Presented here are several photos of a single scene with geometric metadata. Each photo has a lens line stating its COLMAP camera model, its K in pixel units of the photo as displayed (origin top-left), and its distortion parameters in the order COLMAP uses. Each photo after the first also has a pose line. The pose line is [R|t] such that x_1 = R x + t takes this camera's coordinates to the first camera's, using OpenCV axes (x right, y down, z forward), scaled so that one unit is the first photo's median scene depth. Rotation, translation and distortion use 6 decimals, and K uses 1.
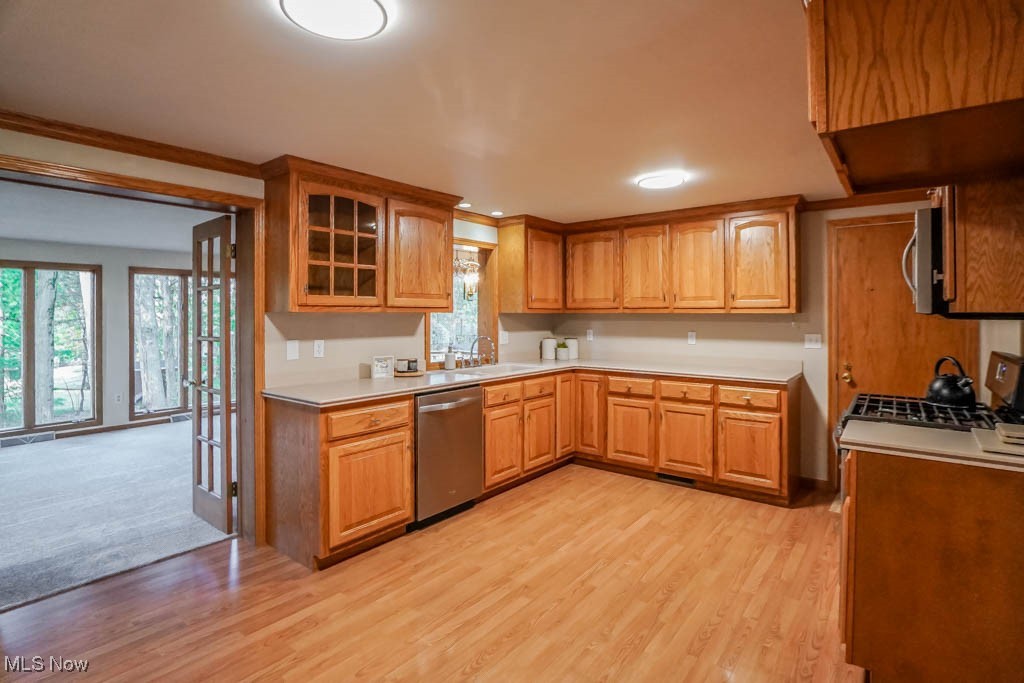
lens RADIAL K [[513.6, 0, 513.1], [0, 513.6, 314.1], [0, 0, 1]] dist [-0.023507, 0.000251]
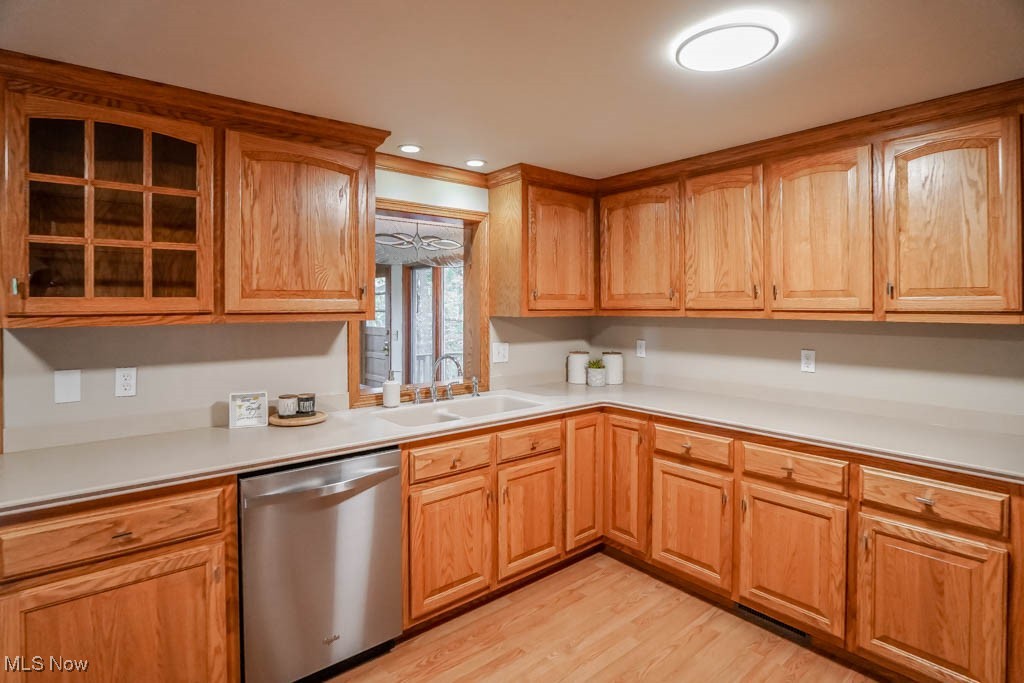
lens RADIAL K [[506.5, 0, 508.2], [0, 506.5, 308.0], [0, 0, 1]] dist [-0.024632, 0.001278]
pose [[0.974380, 0.000070, -0.224910, 0.159279], [0.001493, 0.999976, 0.006781, -0.019584], [0.224905, -0.006943, 0.974356, 0.404983]]
